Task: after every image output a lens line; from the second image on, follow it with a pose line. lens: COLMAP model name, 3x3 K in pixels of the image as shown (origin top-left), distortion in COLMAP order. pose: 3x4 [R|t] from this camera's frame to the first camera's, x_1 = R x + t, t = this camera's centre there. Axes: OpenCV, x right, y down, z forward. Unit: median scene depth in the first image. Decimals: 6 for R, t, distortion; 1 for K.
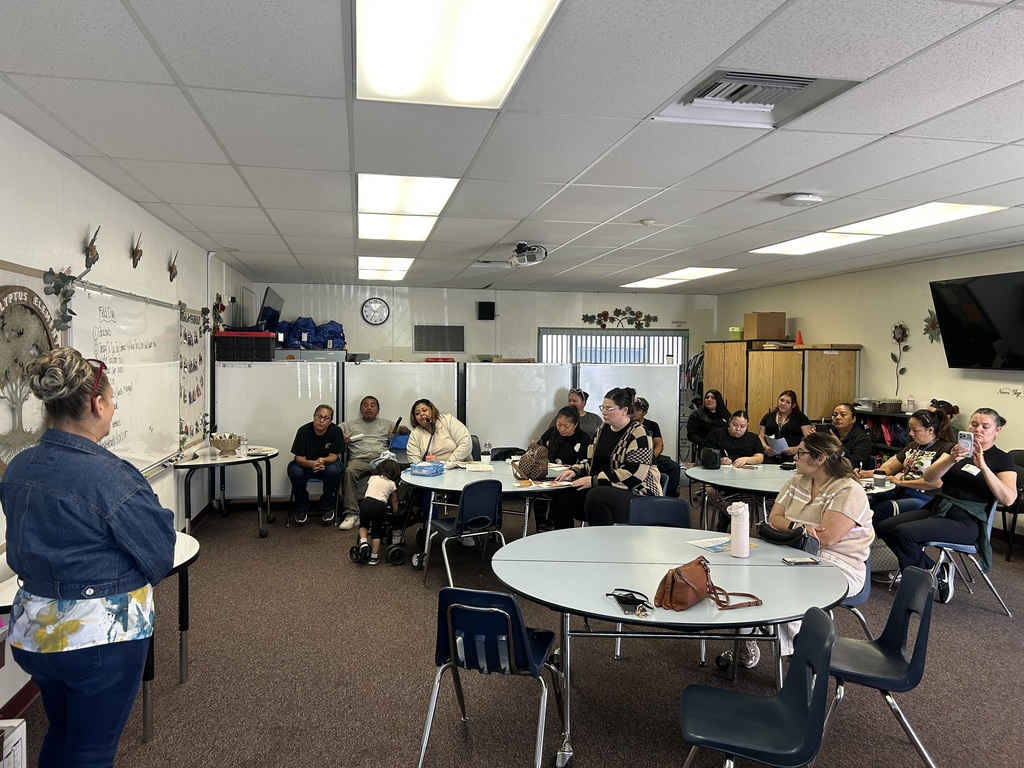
lens RADIAL K [[759.3, 0, 512.0], [0, 759.3, 384.0], [0, 0, 1]] dist [0.073189, -0.075094]
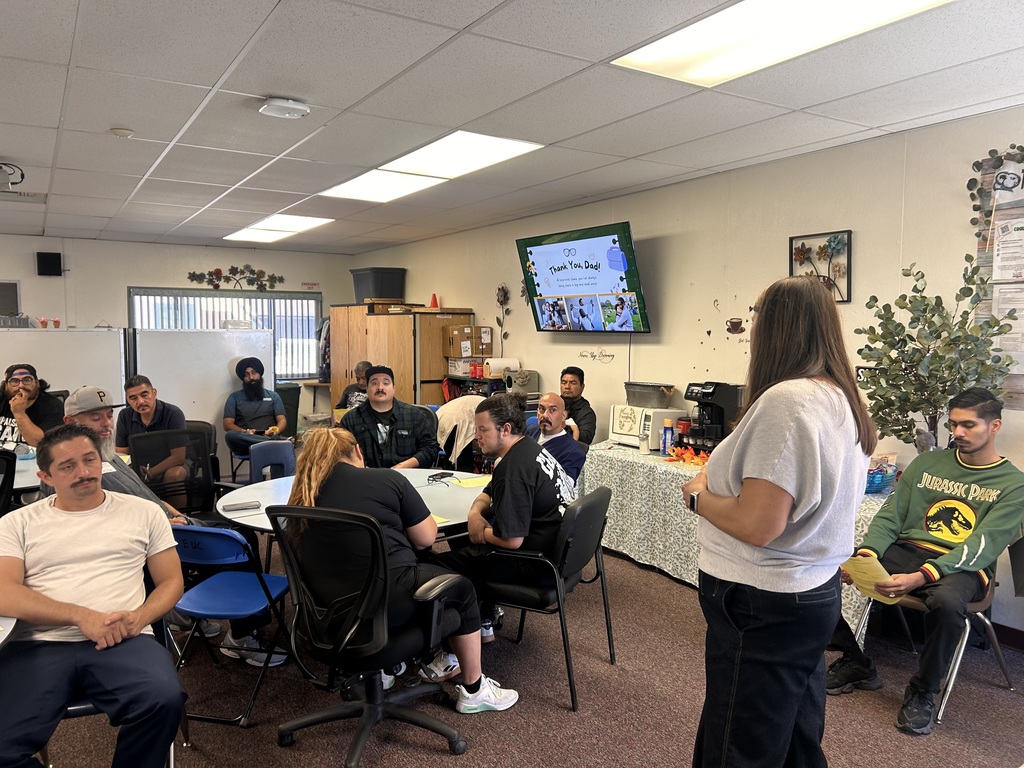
lens RADIAL K [[763.4, 0, 517.4], [0, 763.4, 378.8], [0, 0, 1]] dist [0.057153, -0.071367]
pose [[0.933976, -0.028814, 0.356173, 0.201893], [0.017924, 0.999267, 0.033839, 0.005683], [-0.356887, -0.025221, 0.933807, 0.126018]]
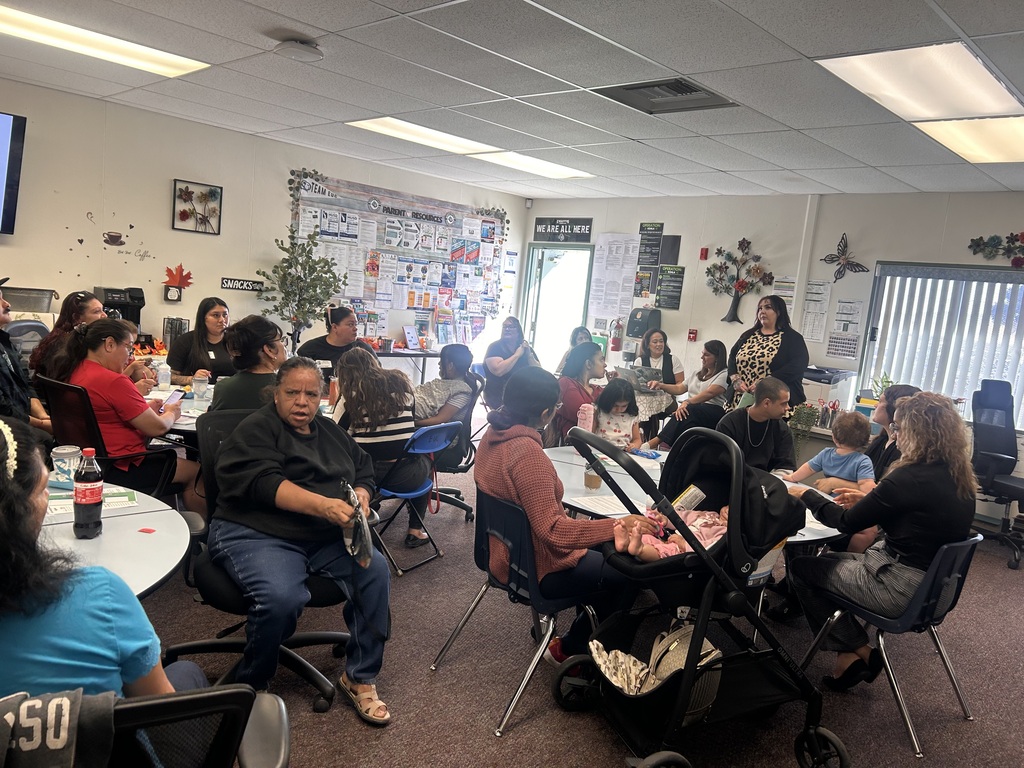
lens RADIAL K [[768.1, 0, 511.9], [0, 768.1, 391.2], [0, 0, 1]] dist [0.061140, -0.093575]
pose [[-0.555175, -0.174798, 0.813158, -0.305758], [-0.076685, 0.984260, 0.159223, -0.019622], [-0.828191, 0.026040, -0.559841, 0.821789]]
